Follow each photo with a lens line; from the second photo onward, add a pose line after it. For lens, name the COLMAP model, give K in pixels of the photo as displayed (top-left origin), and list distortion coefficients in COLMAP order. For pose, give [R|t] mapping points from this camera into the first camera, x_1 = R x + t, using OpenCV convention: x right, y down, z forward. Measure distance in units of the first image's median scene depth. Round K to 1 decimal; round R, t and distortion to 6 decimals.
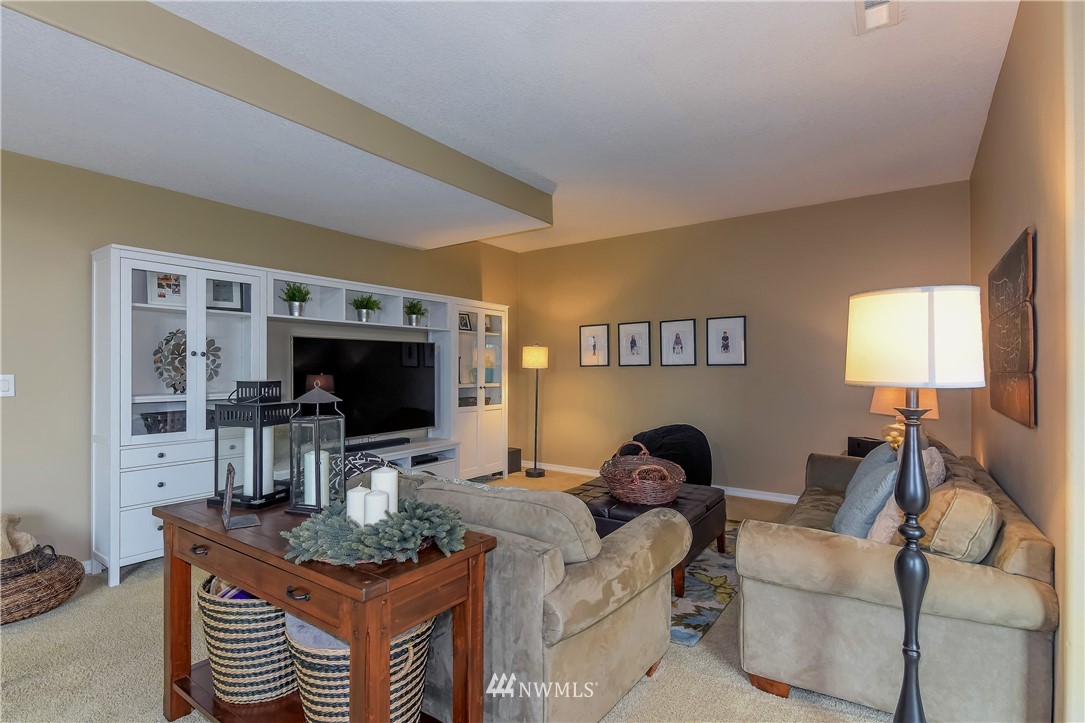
lens RADIAL K [[532.0, 0, 542.6], [0, 532.0, 362.9], [0, 0, 1]] dist [-0.017691, -0.000471]
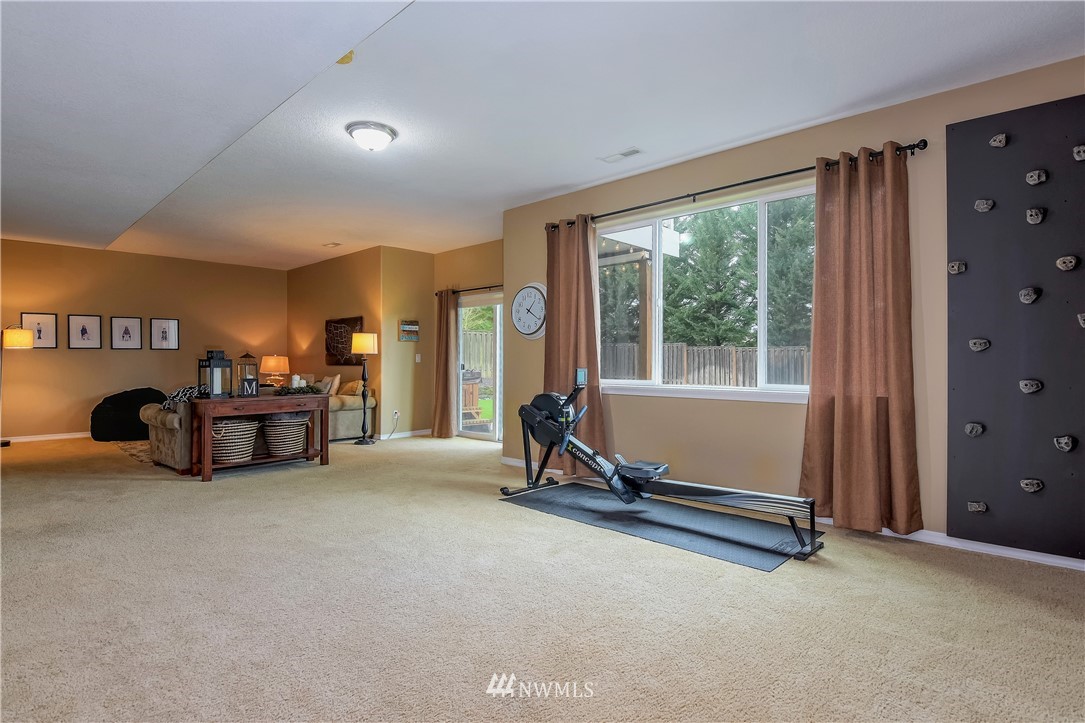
lens RADIAL K [[532.0, 0, 549.8], [0, 532.0, 360.6], [0, 0, 1]] dist [-0.017691, -0.000471]
pose [[0.160009, 0.001157, 0.987115, -0.958837], [-0.014472, 0.999895, 0.001174, 0.018192], [-0.987010, -0.014473, 0.160008, -0.356702]]
